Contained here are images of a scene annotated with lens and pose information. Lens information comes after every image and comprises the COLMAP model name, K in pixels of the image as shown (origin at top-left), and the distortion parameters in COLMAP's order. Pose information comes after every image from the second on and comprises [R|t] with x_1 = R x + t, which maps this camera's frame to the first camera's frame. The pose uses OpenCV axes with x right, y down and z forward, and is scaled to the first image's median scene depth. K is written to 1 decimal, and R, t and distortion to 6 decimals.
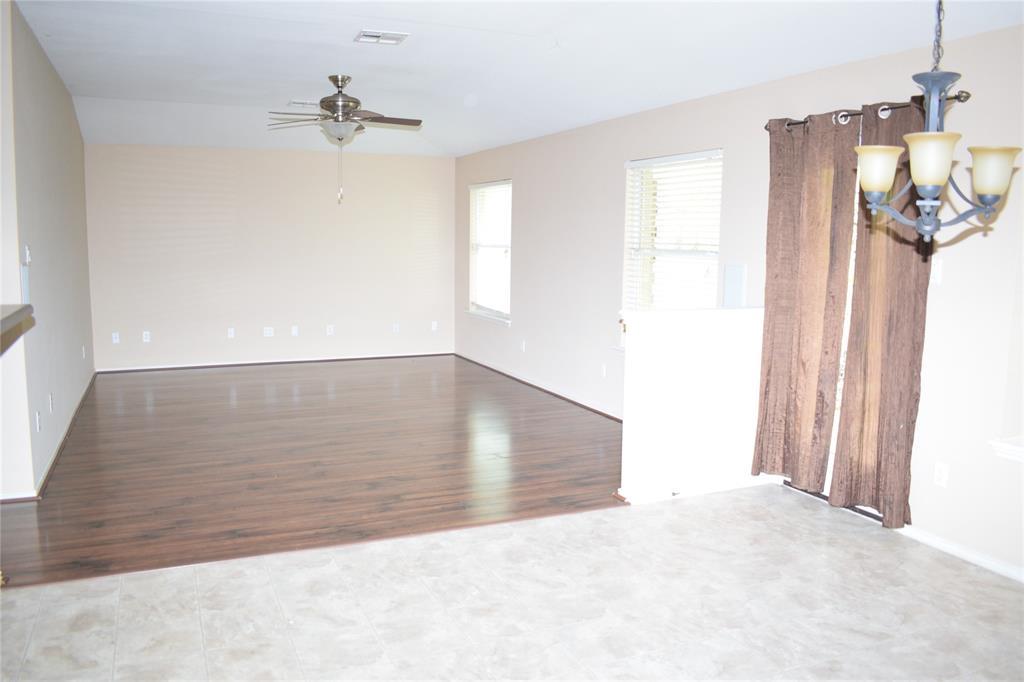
lens RADIAL K [[805.8, 0, 519.3], [0, 805.8, 342.8], [0, 0, 1]] dist [-0.088722, 0.010055]
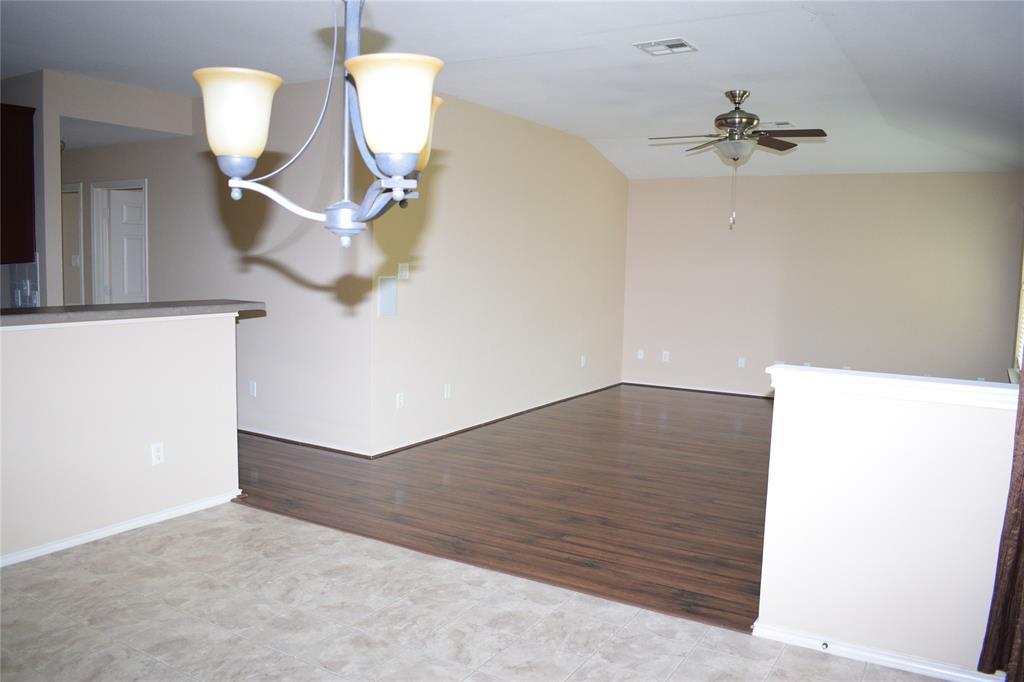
lens RADIAL K [[805.8, 0, 519.3], [0, 805.8, 342.8], [0, 0, 1]] dist [-0.088722, 0.010055]
pose [[0.576951, 0.088623, -0.811956, 0.583601], [-0.124268, 0.992048, 0.019979, -0.046057], [0.807270, 0.089374, 0.583376, 0.406284]]
